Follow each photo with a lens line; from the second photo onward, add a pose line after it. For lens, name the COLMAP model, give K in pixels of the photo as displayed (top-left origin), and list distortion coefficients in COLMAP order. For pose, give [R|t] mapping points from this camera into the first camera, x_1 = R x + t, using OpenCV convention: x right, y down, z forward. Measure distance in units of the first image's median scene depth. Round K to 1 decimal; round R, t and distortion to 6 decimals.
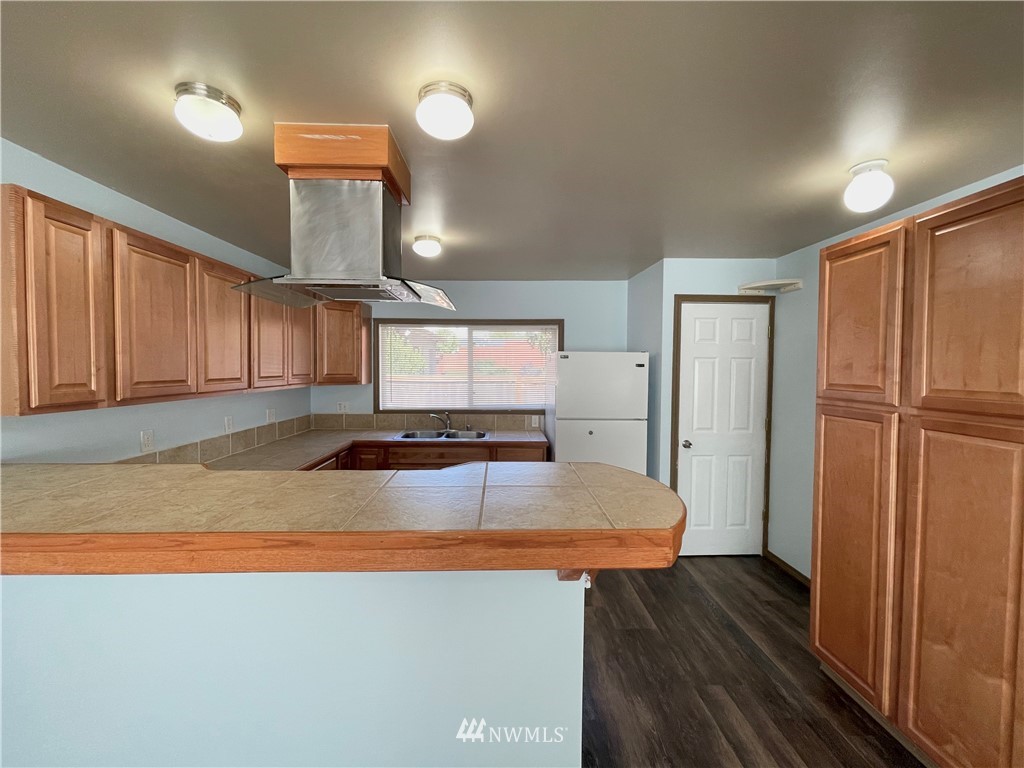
lens RADIAL K [[405.8, 0, 512.0], [0, 405.8, 384.0], [0, 0, 1]] dist [0.000665, 0.000062]
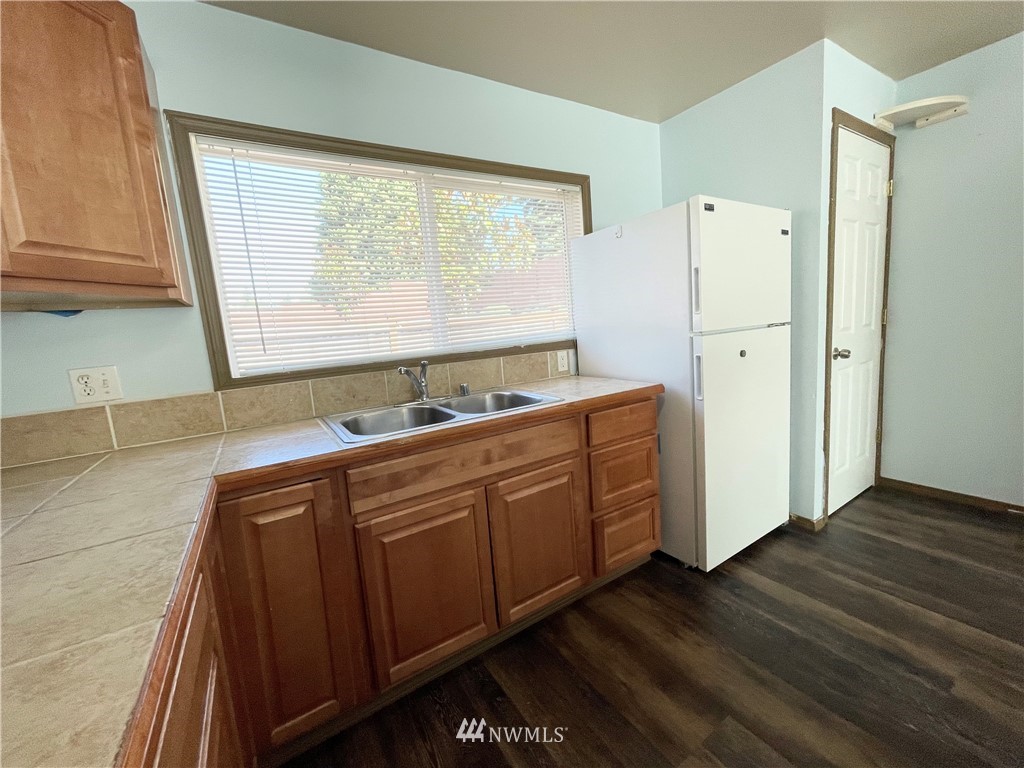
lens RADIAL K [[416.5, 0, 512.0], [0, 416.5, 384.0], [0, 0, 1]] dist [0.000785, 0.000265]
pose [[0.857657, -0.143964, 0.493659, -0.339764], [0.106175, 0.988902, 0.103925, 0.064584], [-0.503142, -0.036718, 0.863424, 0.627097]]
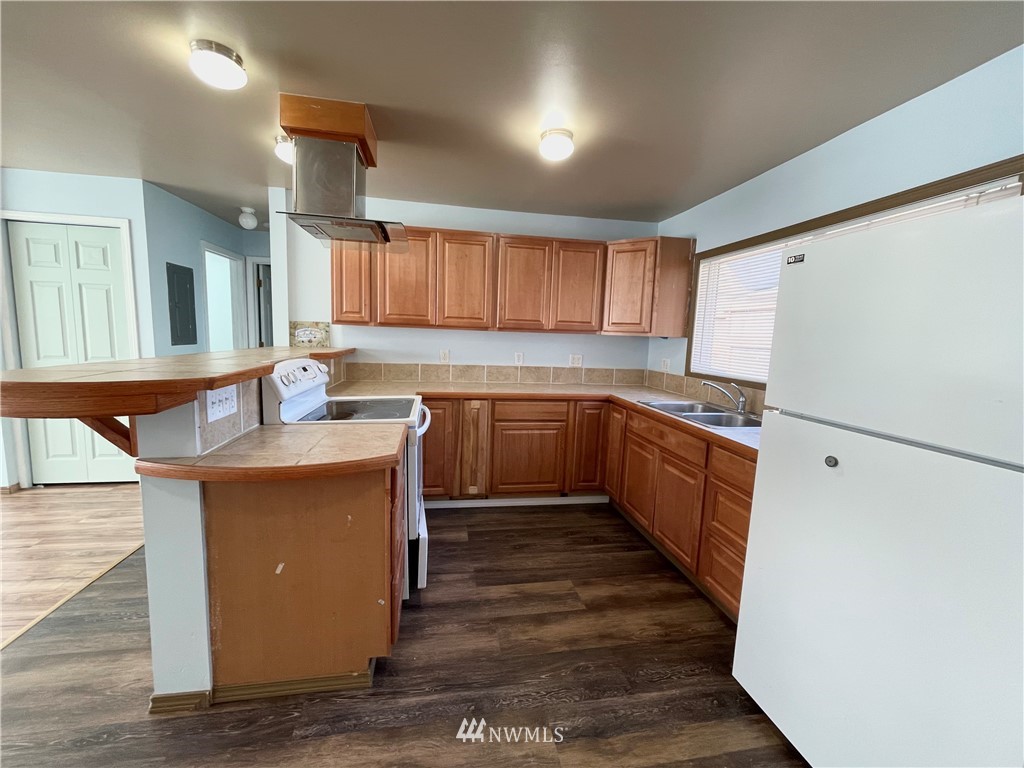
lens RADIAL K [[417.8, 0, 512.0], [0, 417.8, 384.0], [0, 0, 1]] dist [-0.002825, -0.000638]
pose [[0.148019, 0.116806, -0.982062, 0.478997], [-0.076478, 0.991379, 0.106388, 0.031412], [0.986023, 0.059359, 0.155677, 0.617207]]
